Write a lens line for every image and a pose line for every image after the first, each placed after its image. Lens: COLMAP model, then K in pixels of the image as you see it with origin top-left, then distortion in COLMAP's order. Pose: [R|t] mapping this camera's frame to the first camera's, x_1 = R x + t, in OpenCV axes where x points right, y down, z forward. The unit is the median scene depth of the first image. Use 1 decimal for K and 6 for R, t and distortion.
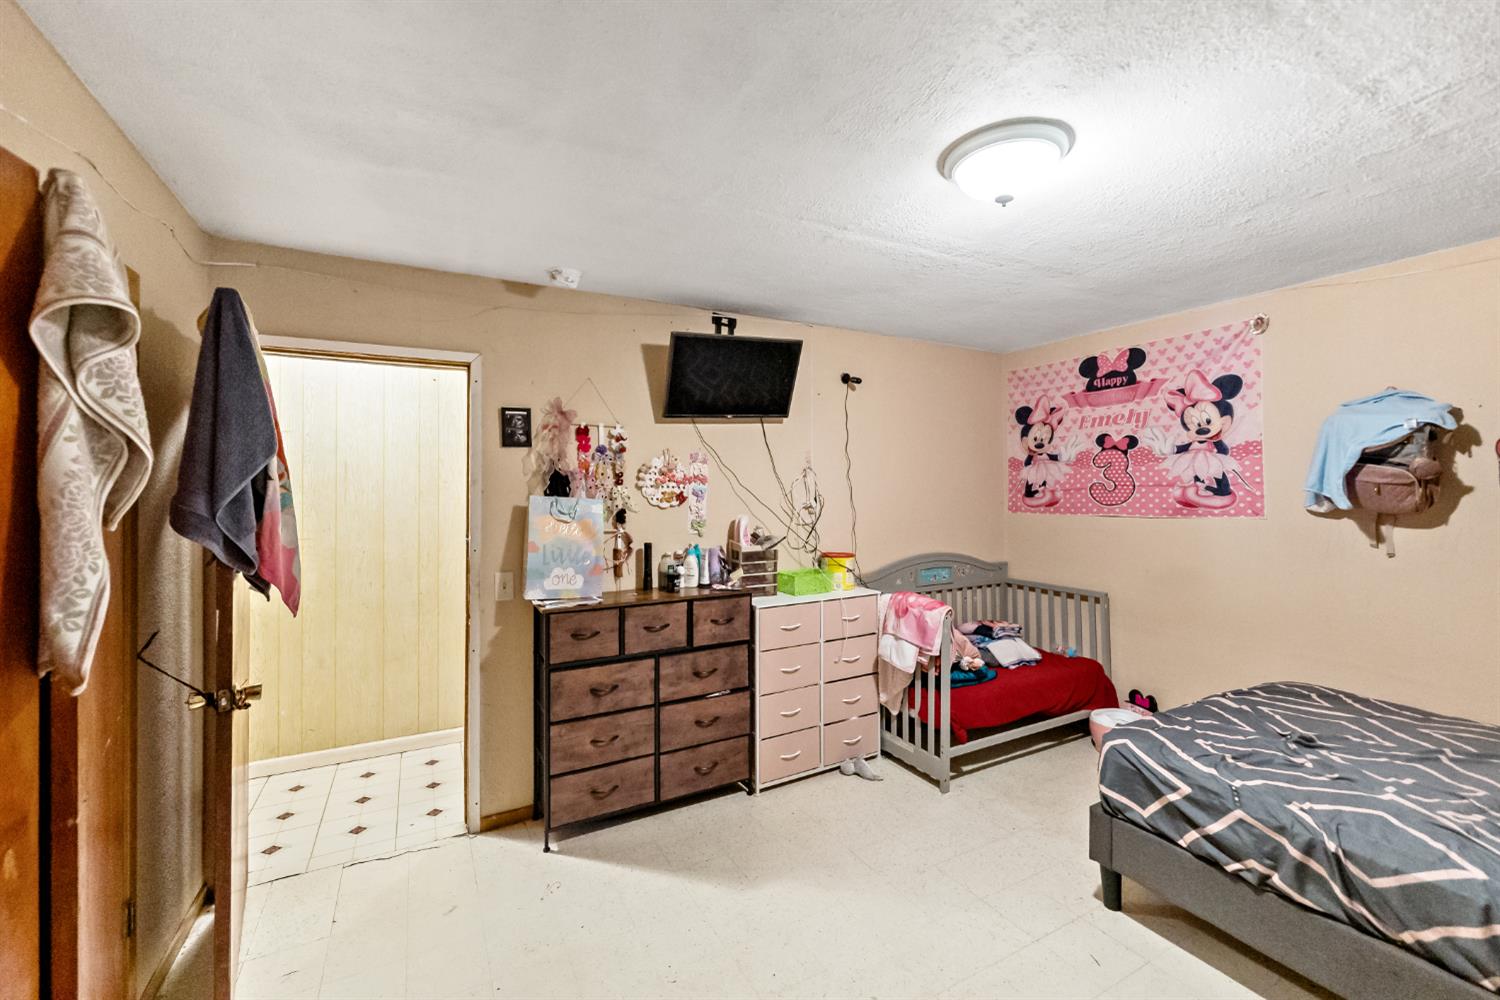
lens RADIAL K [[615.8, 0, 745.1], [0, 615.8, 487.5], [0, 0, 1]] dist [-0.001606, -0.000378]
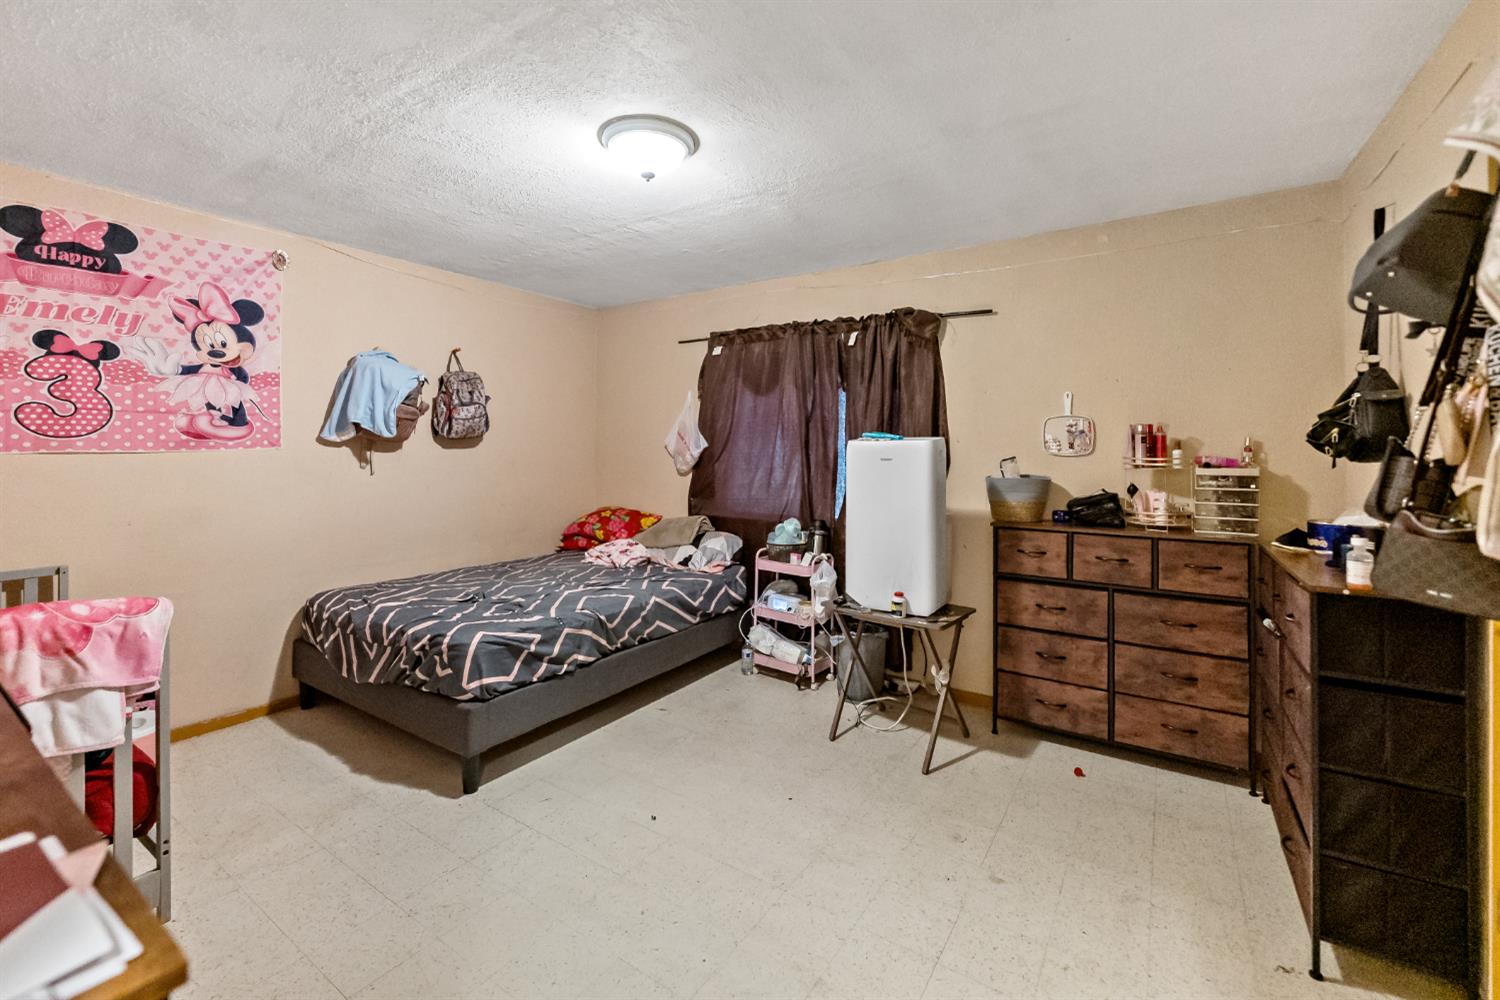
lens RADIAL K [[621.8, 0, 749.1], [0, 621.8, 451.3], [0, 0, 1]] dist [-0.000823, -0.000214]
pose [[-0.467984, 0.000461, 0.883737, -0.411510], [0.000710, 1.000000, -0.000145, 0.050270], [-0.883737, 0.000560, -0.467984, 0.720786]]
